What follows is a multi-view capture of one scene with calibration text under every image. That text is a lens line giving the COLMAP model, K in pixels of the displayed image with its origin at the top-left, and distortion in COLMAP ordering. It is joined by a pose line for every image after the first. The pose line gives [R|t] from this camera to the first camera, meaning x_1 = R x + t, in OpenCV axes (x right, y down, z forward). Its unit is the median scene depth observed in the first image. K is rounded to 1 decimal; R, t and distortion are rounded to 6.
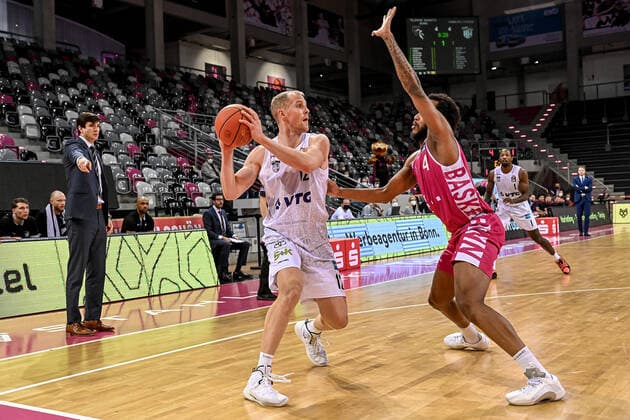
lens RADIAL K [[1364.1, 0, 315.0], [0, 1364.1, 210.0], [0, 0, 1]] dist [0.135289, -2.269026]
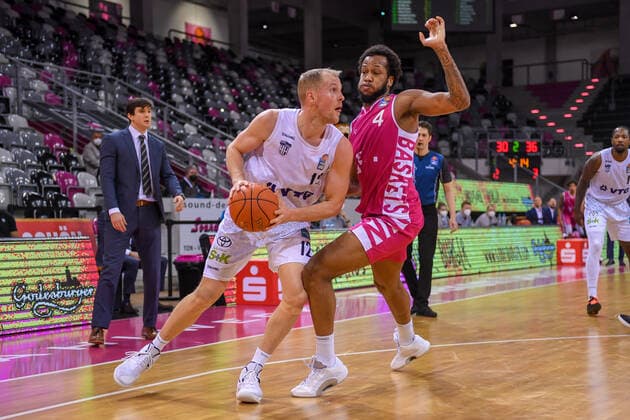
lens RADIAL K [[1364.1, 0, 315.0], [0, 1364.1, 210.0], [0, 0, 1]] dist [0.135289, -2.269026]
pose [[0.999367, 0.035513, -0.001947, 0.035417], [-0.035536, 0.999284, -0.013014, 0.003438], [0.001483, 0.013075, 0.999913, 0.310261]]
